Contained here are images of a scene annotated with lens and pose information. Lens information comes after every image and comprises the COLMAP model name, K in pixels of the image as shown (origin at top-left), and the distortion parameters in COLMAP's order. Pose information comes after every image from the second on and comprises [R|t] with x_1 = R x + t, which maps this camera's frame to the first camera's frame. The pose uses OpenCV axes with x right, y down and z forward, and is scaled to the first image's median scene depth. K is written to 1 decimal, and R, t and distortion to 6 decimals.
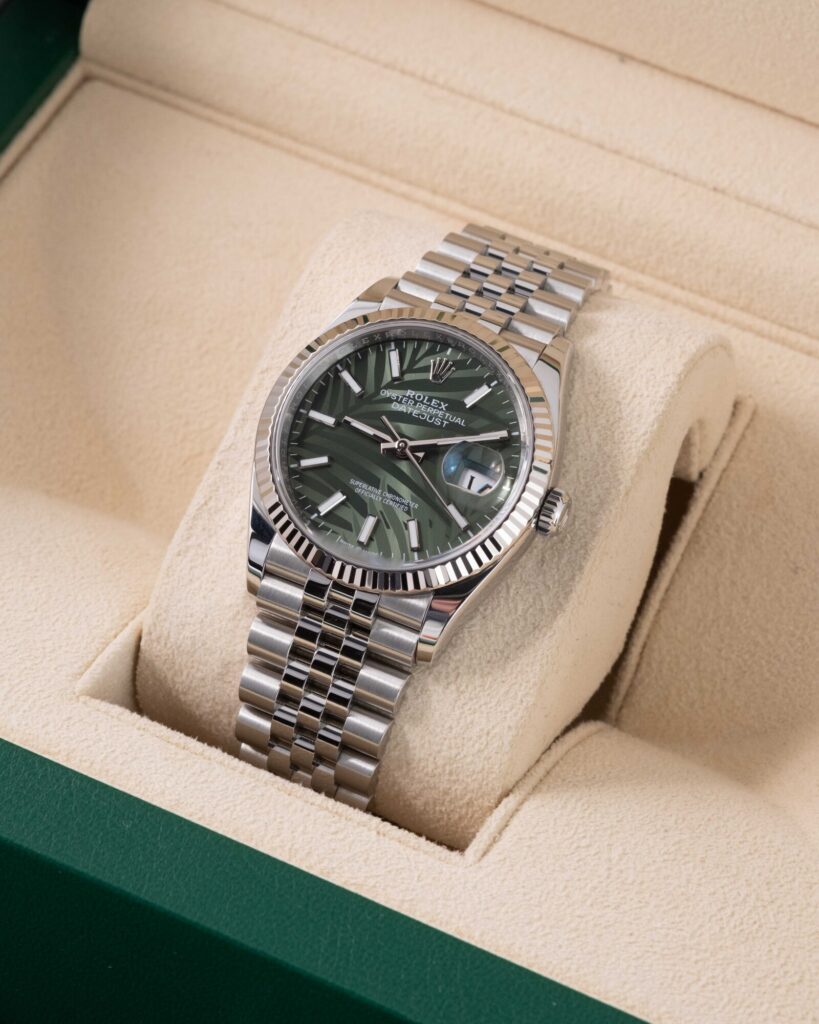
lens RADIAL K [[4062.5, 0, 409.5], [0, 4062.5, 512.0], [0, 0, 1]] dist [0.187012, -2.694723]
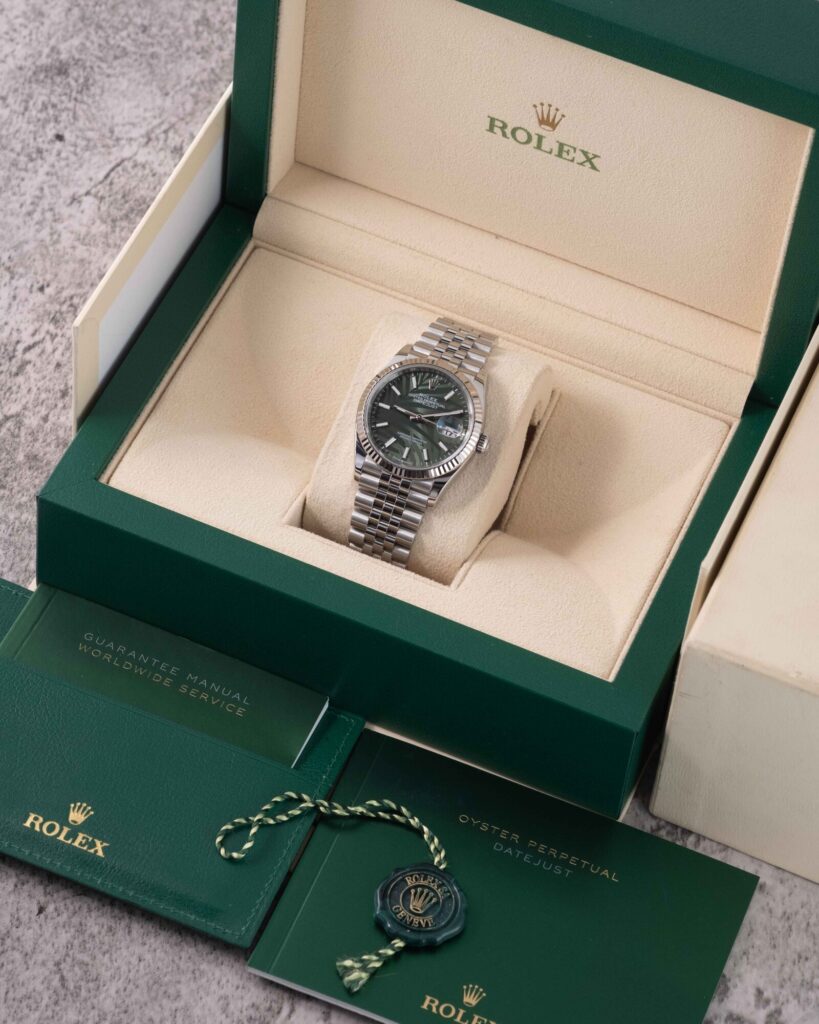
lens RADIAL K [[4062.5, 0, 409.5], [0, 4062.5, 512.0], [0, 0, 1]] dist [0.187012, -2.694723]
pose [[0.995955, -0.024342, 0.086497, -0.213238], [0.020179, 0.998610, 0.048682, -0.076277], [-0.087562, -0.046740, 0.995062, -1.365328]]
